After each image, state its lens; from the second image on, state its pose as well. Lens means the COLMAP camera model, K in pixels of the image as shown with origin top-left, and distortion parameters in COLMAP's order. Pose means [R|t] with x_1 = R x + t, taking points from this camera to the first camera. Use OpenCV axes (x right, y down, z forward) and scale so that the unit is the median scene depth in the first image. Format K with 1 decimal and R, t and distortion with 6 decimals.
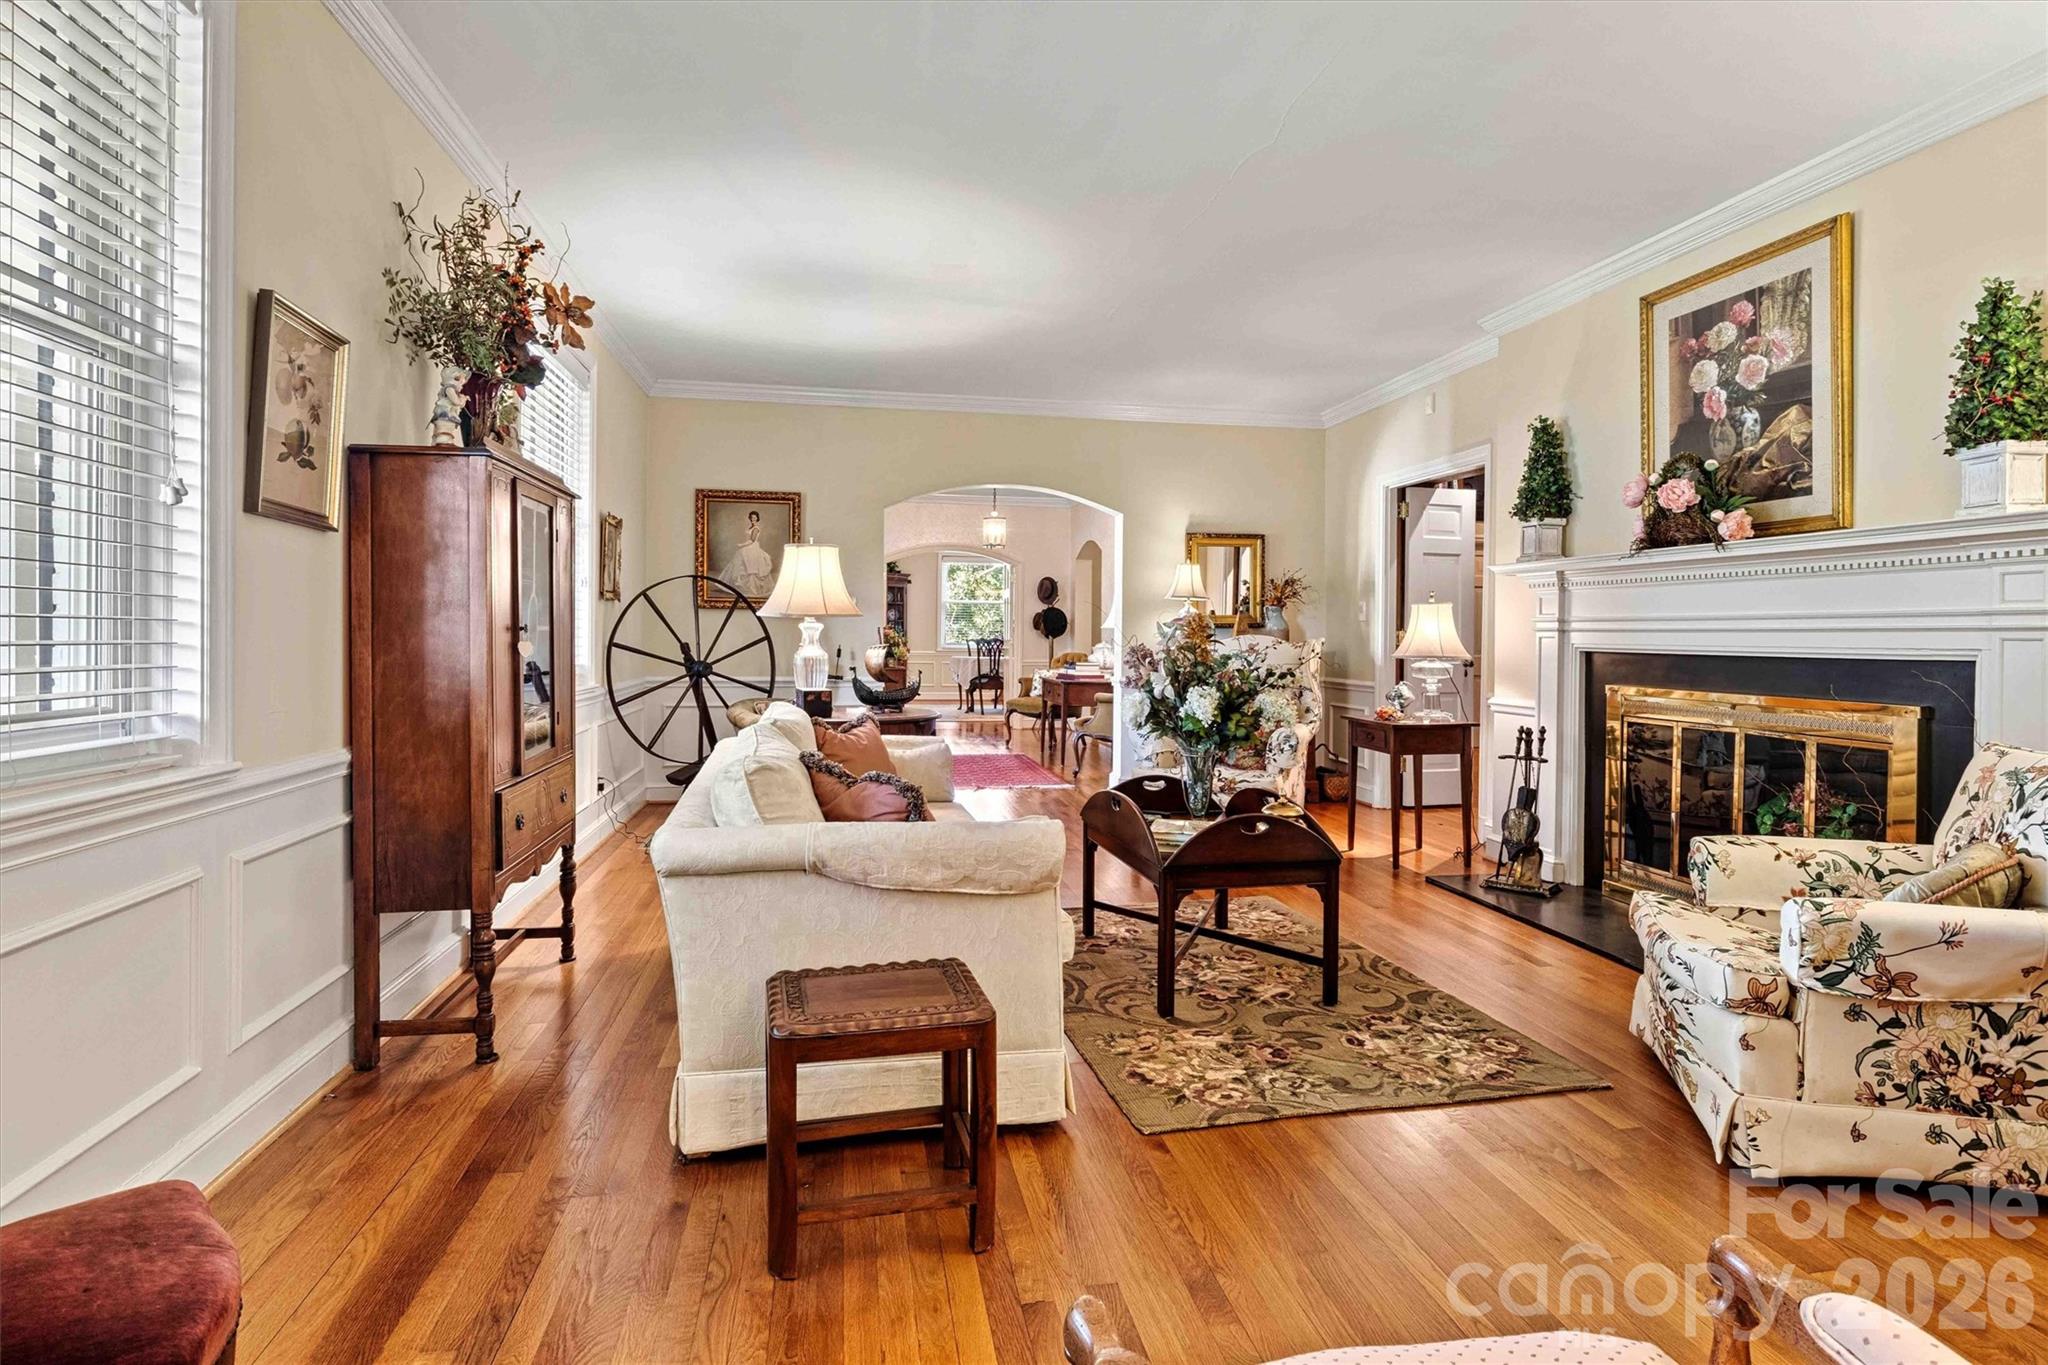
lens RADIAL K [[1037.1, 0, 1037.6], [0, 1037.1, 642.6], [0, 0, 1]] dist [-0.018843, -0.001744]
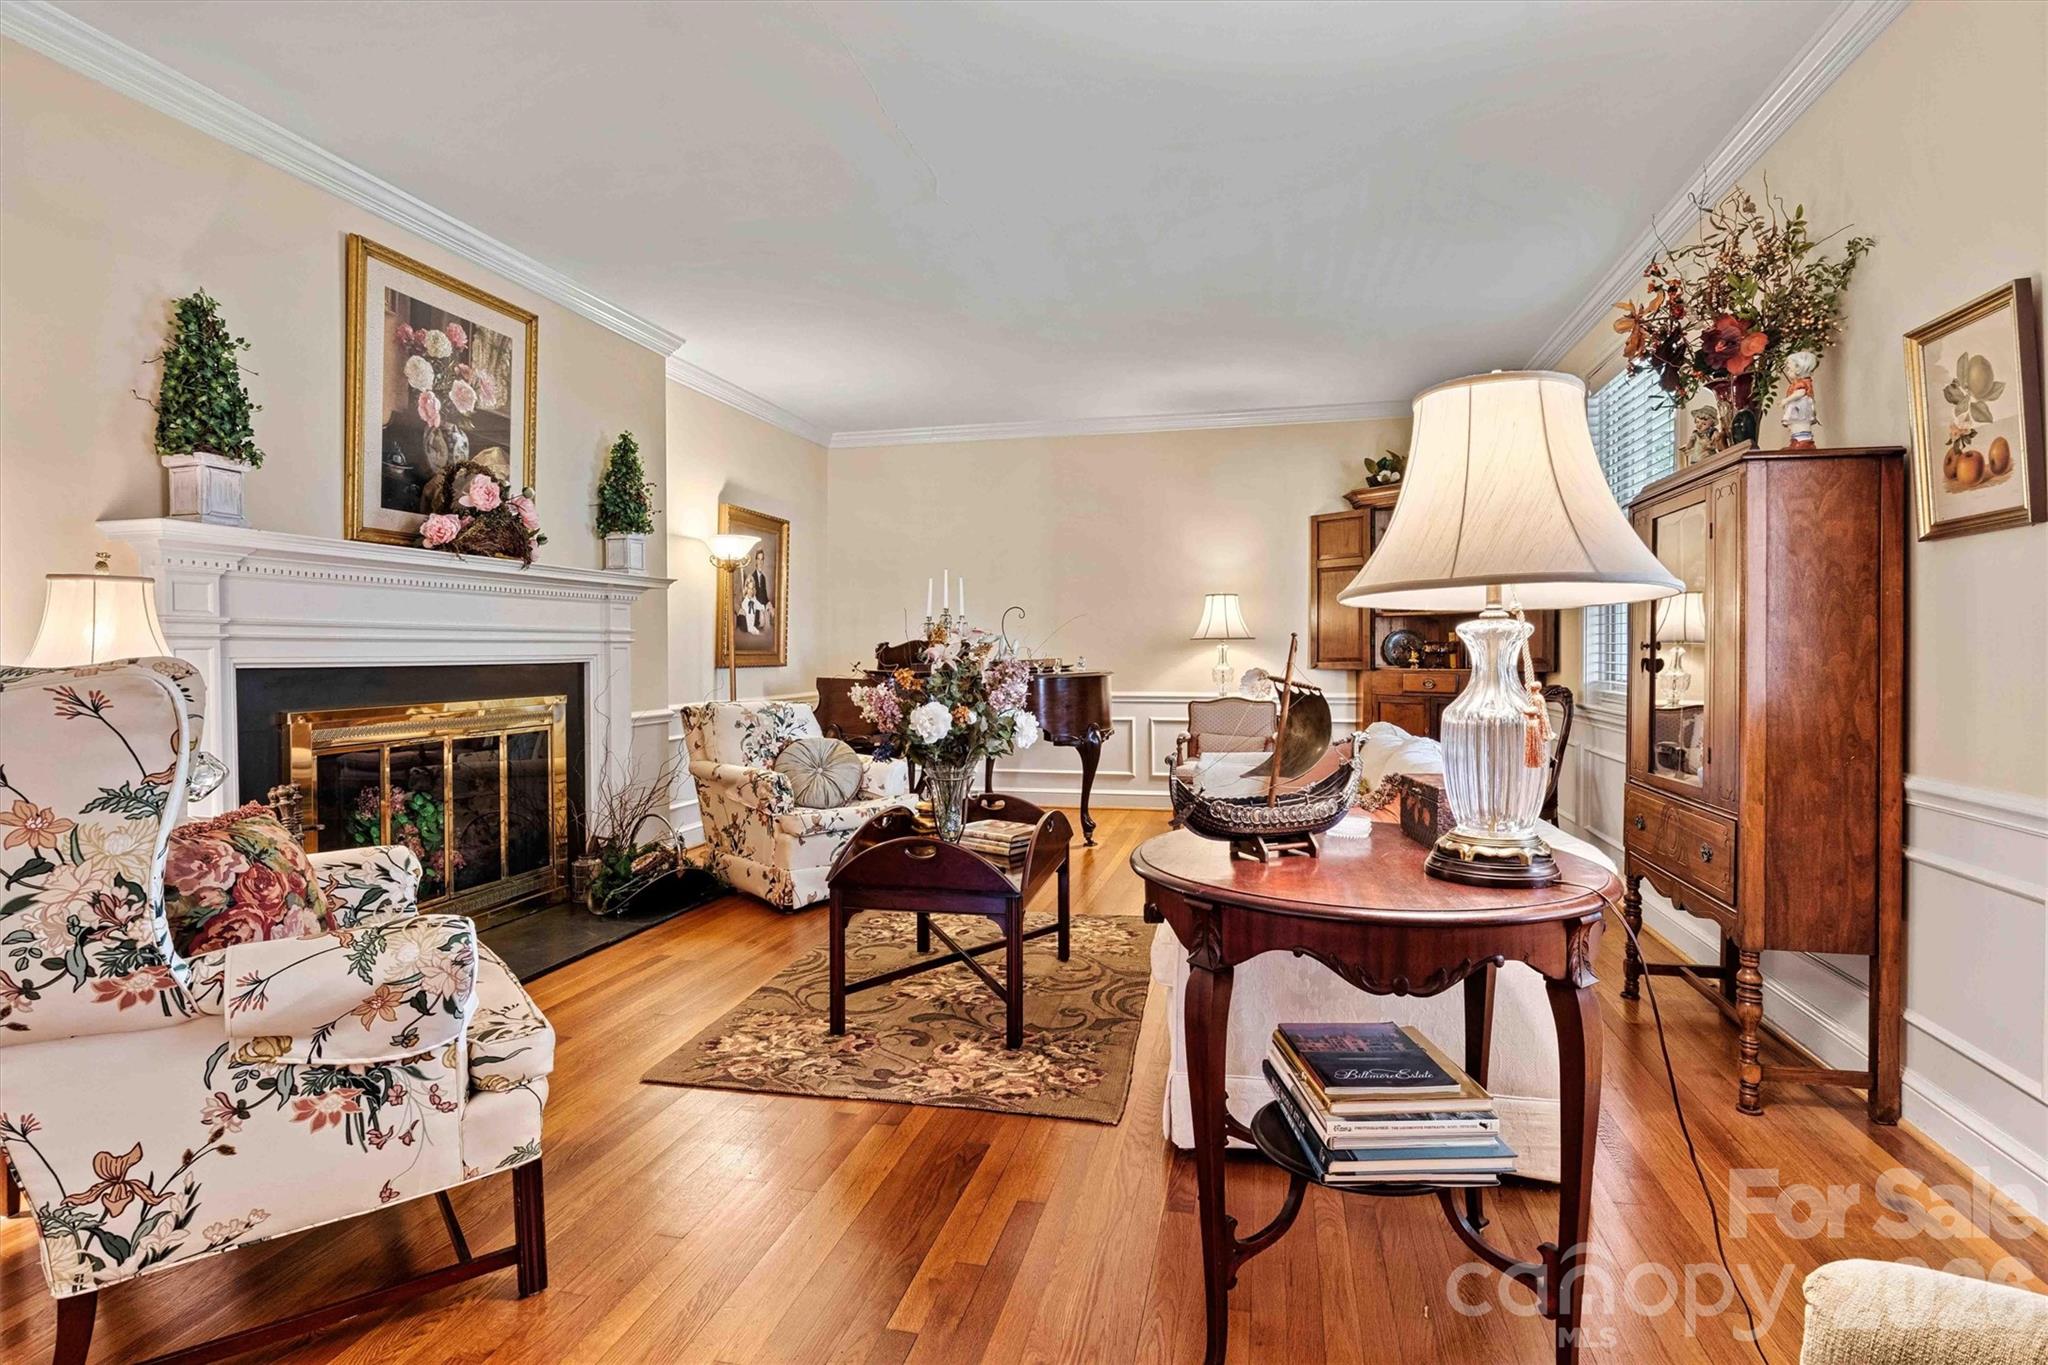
lens RADIAL K [[1037.1, 0, 1022.1], [0, 1037.1, 663.0], [0, 0, 1]] dist [-0.018843, -0.001744]
pose [[-0.910239, -0.011878, 0.413913, -0.271678], [-0.002350, 0.999721, 0.023520, -0.015288], [-0.414077, 0.020436, -0.910013, 1.727227]]
